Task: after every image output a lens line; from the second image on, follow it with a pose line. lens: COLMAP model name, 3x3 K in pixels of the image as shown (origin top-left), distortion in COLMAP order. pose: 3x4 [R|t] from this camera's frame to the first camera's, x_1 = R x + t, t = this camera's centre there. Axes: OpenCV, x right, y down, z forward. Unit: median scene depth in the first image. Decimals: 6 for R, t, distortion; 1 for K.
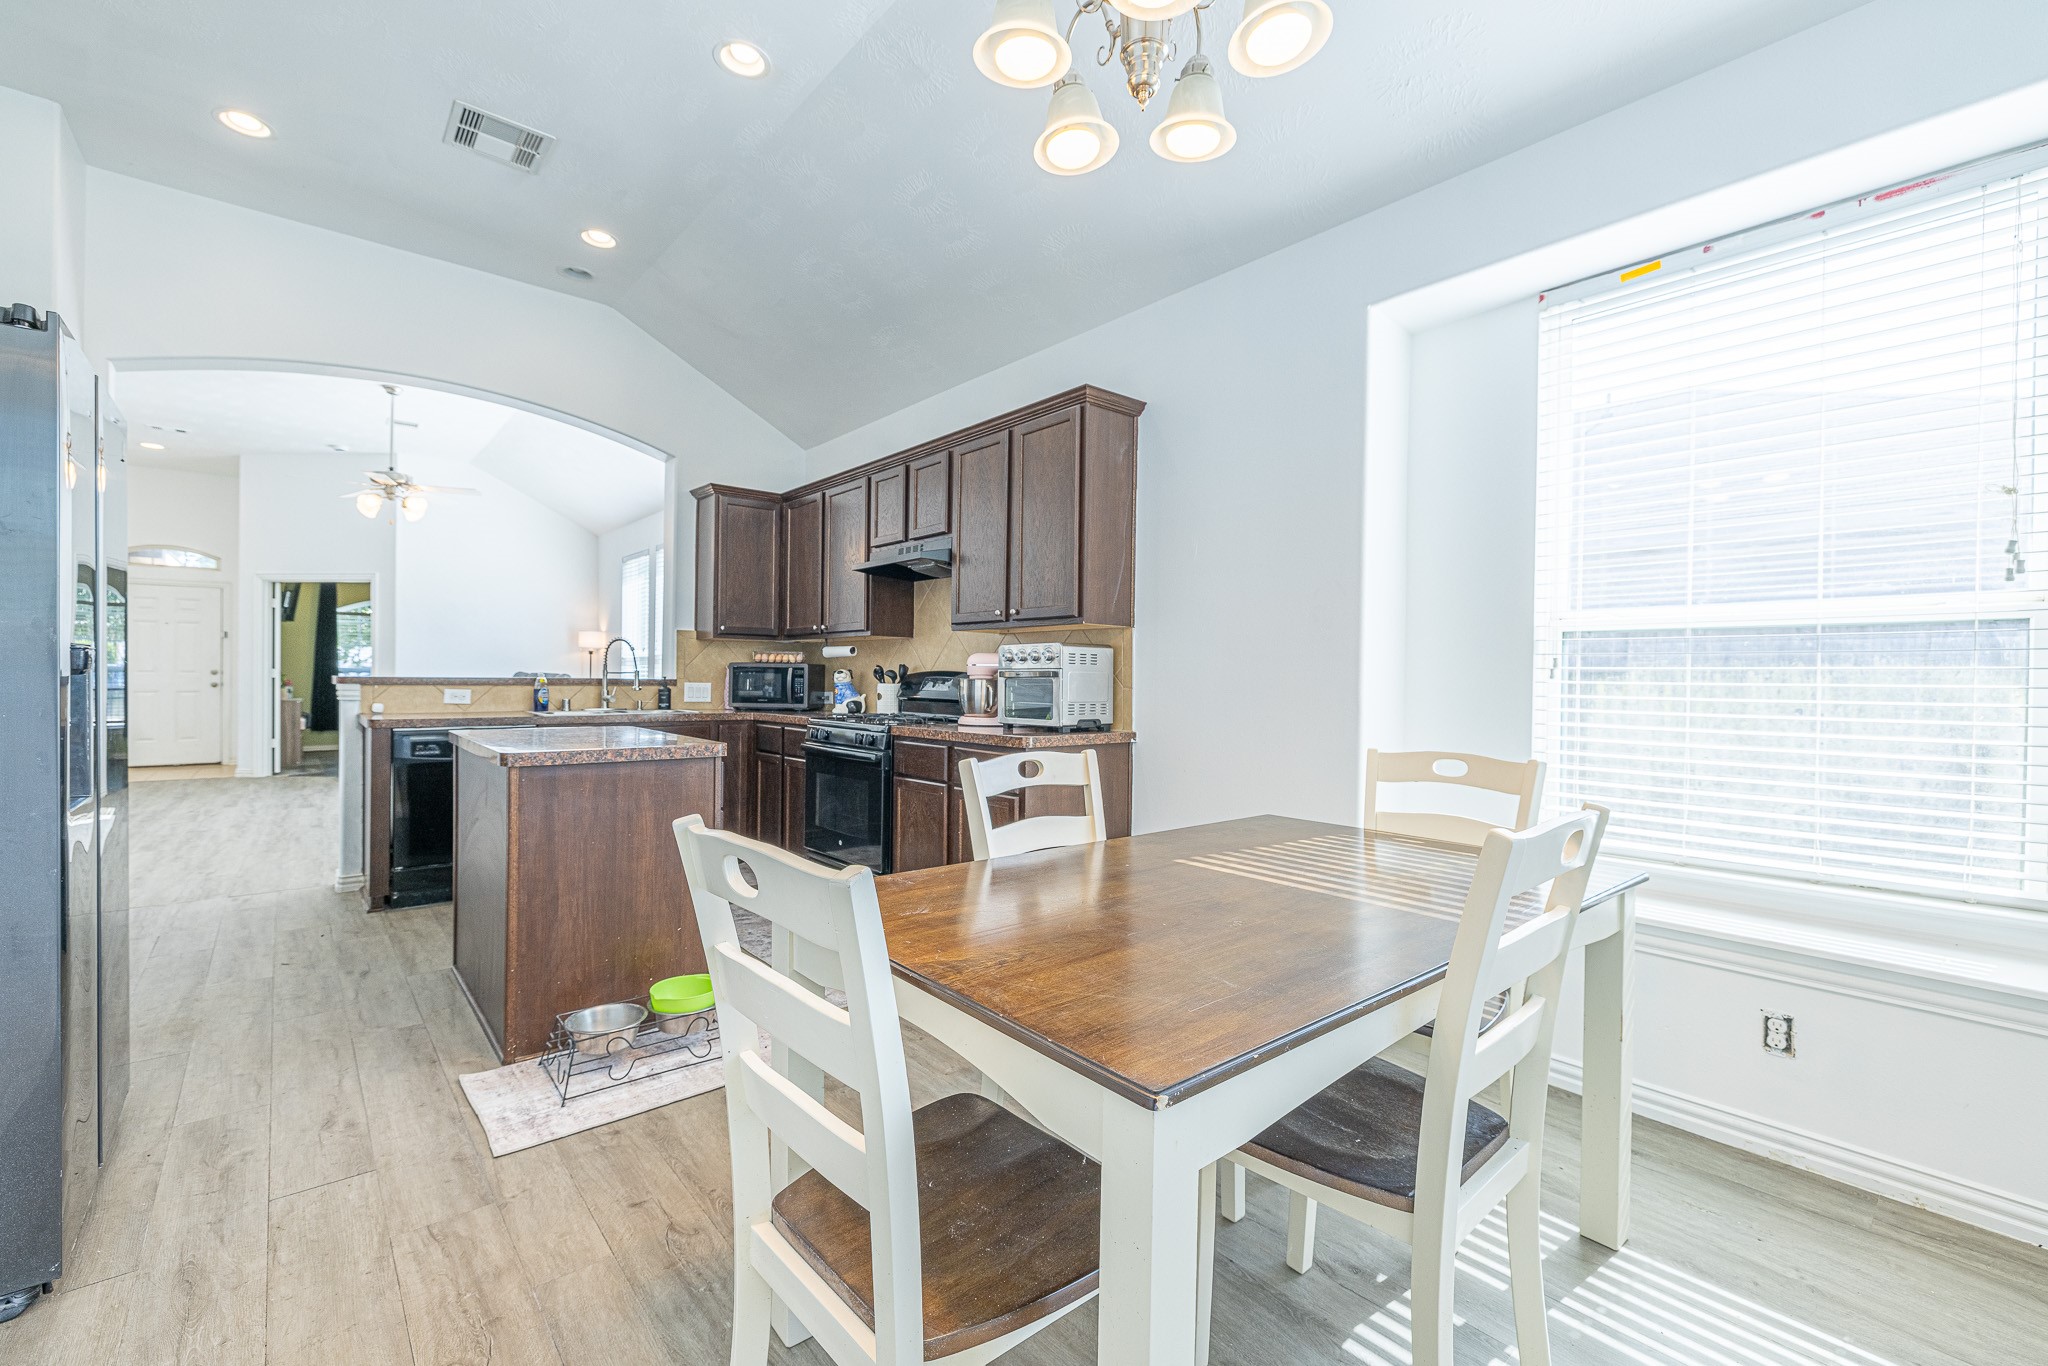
lens RADIAL K [[860.4, 0, 1010.3], [0, 860.4, 683.0], [0, 0, 1]] dist [-0.000603, 0.000238]
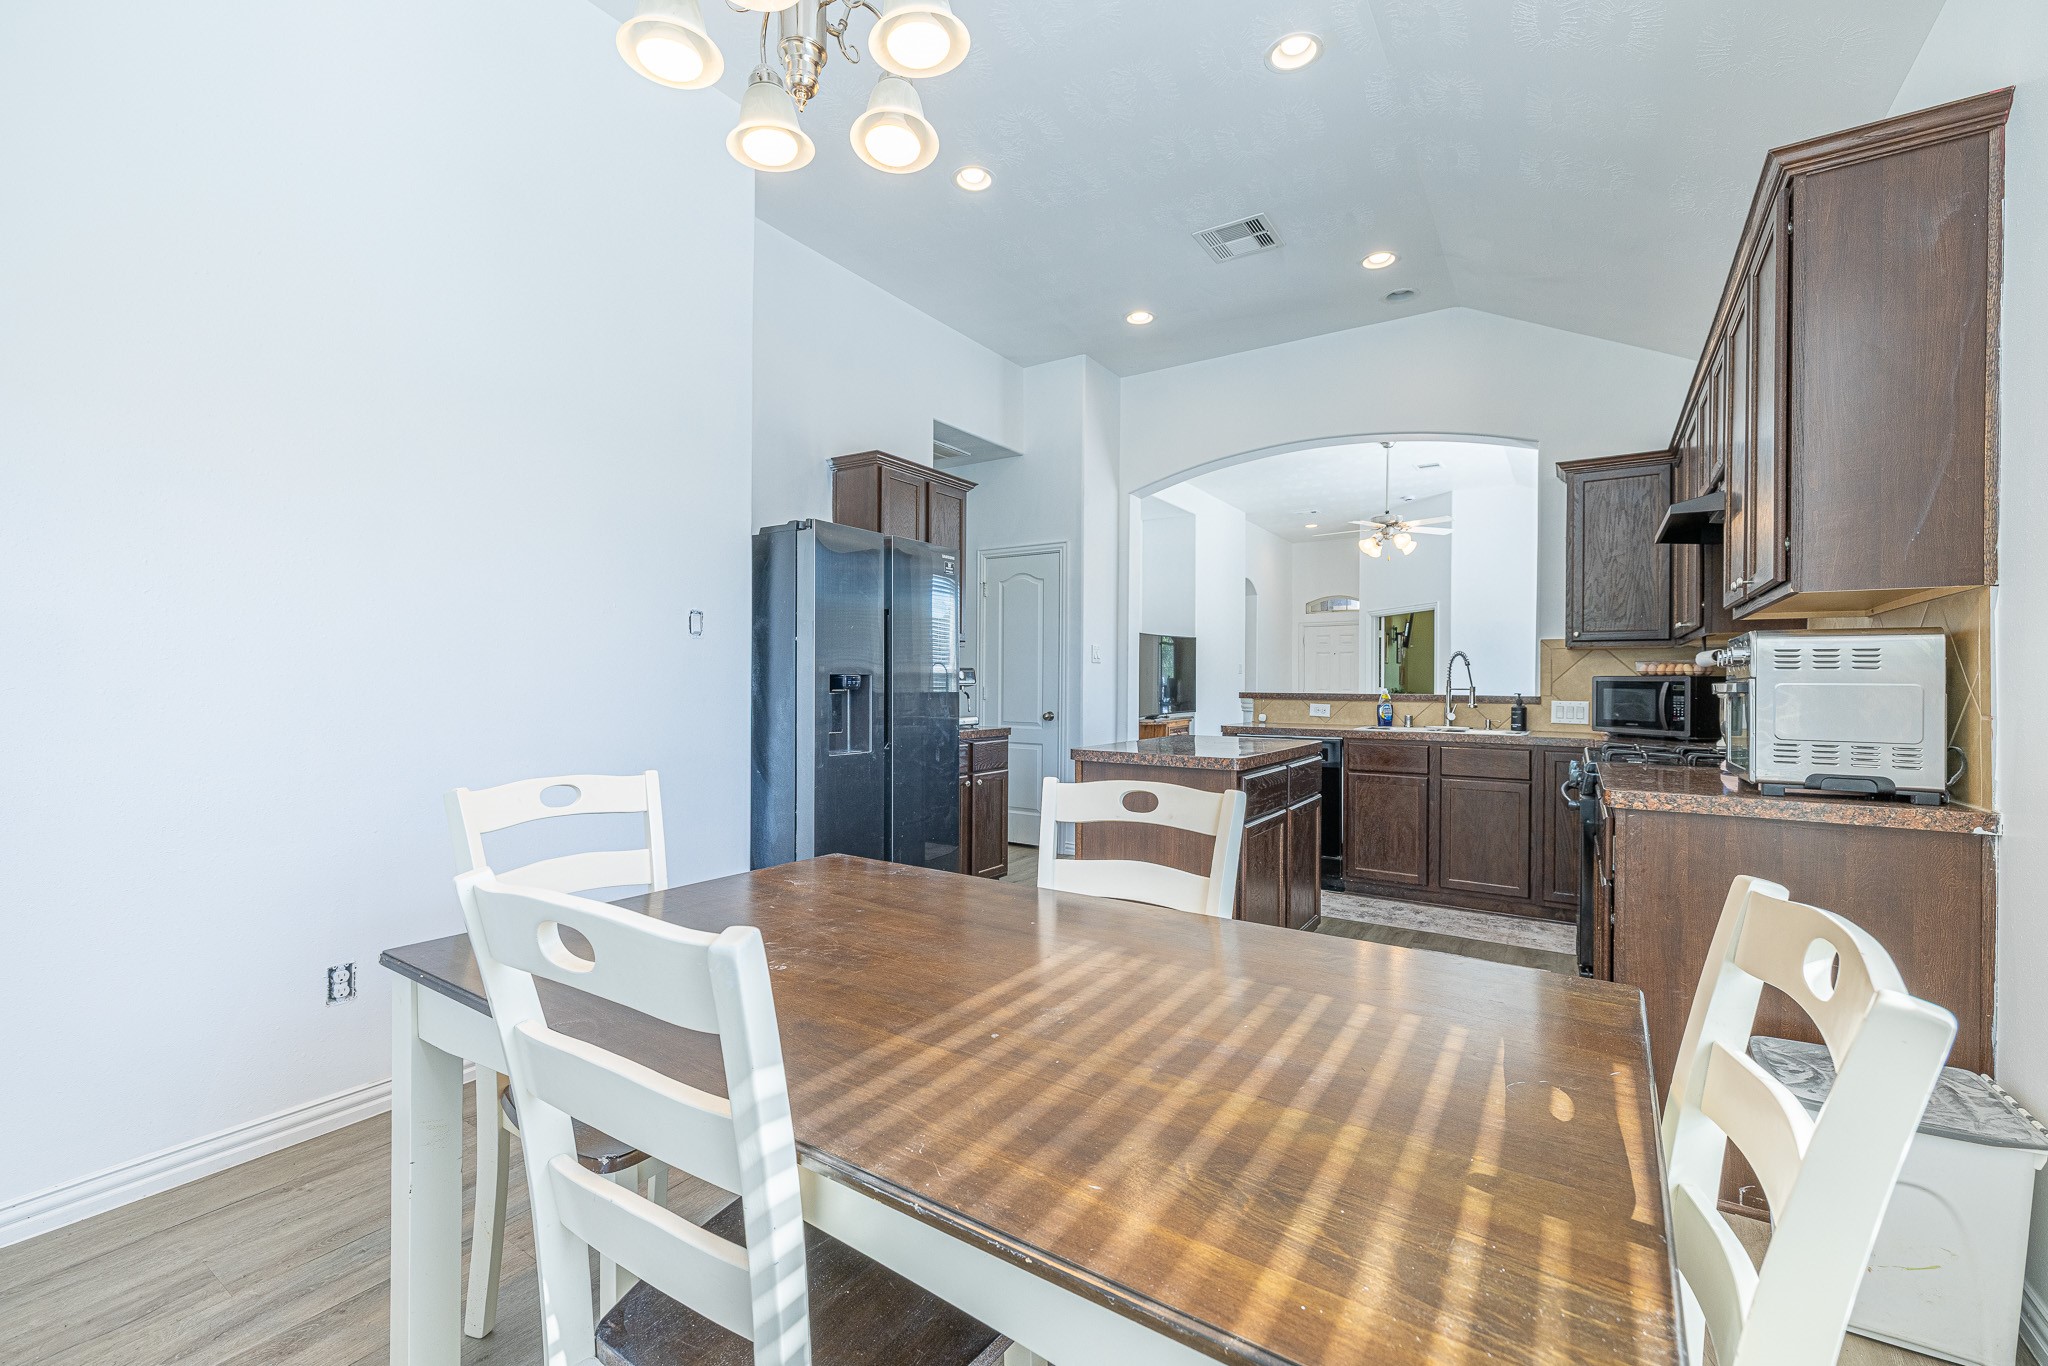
lens RADIAL K [[860.4, 0, 1010.3], [0, 860.4, 683.0], [0, 0, 1]] dist [-0.000603, 0.000238]
pose [[0.280854, -0.010103, -0.959697, 0.313497], [-0.011105, 0.999843, -0.013775, -0.000288], [0.959686, 0.014526, 0.280698, 0.261261]]
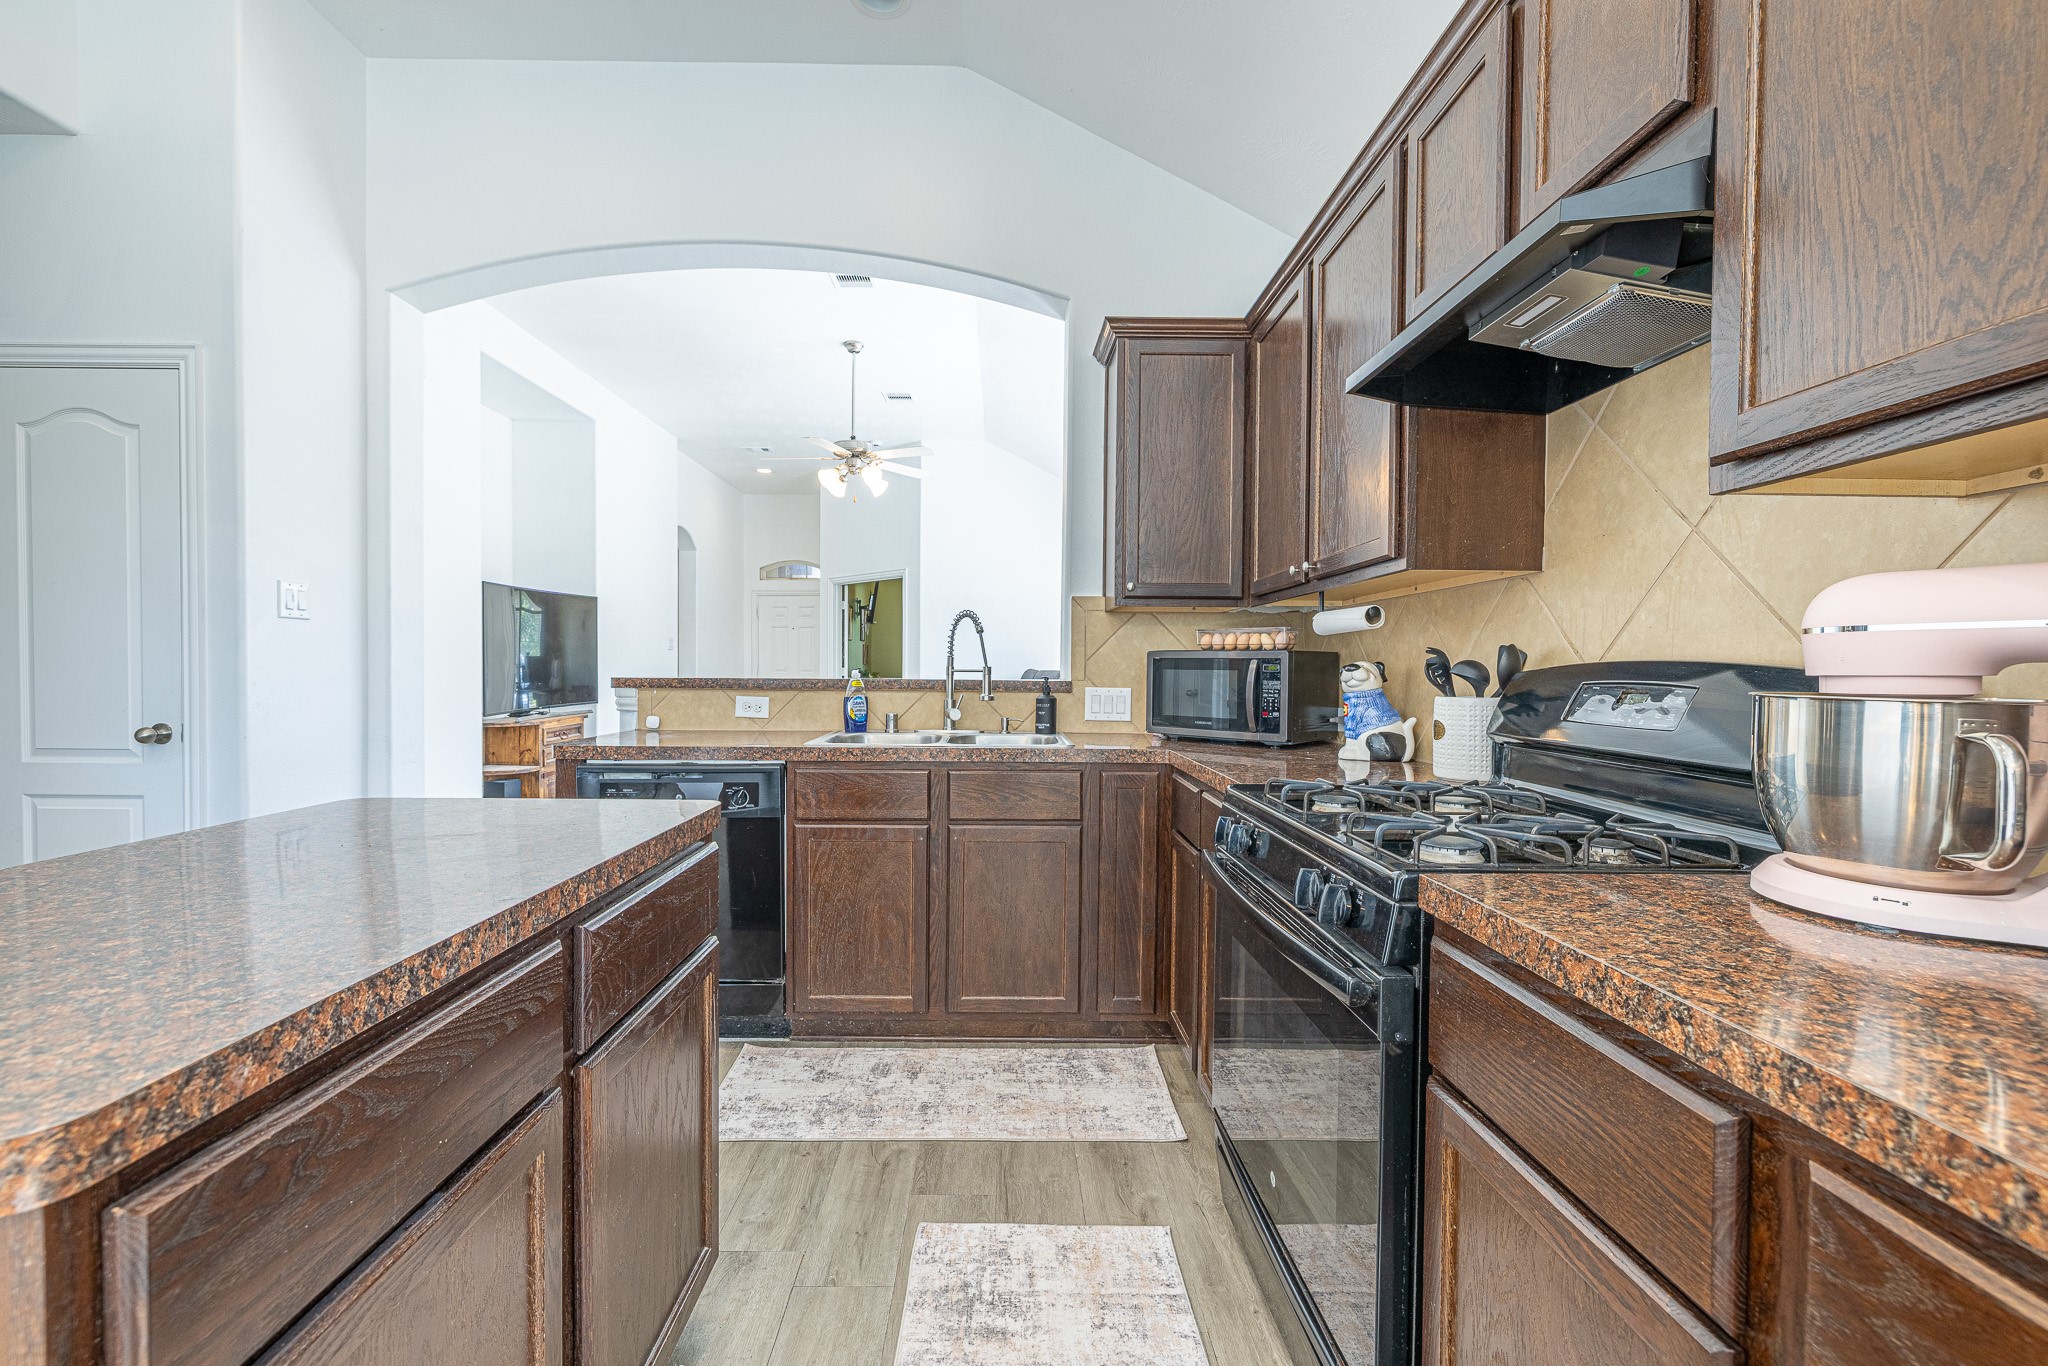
lens RADIAL K [[860.4, 0, 1010.3], [0, 860.4, 683.0], [0, 0, 1]] dist [-0.000603, 0.000238]
pose [[0.773870, 0.004825, -0.633326, -0.054636], [-0.002452, 0.999986, 0.004622, -0.006428], [0.633340, -0.002024, 0.773871, 0.559084]]
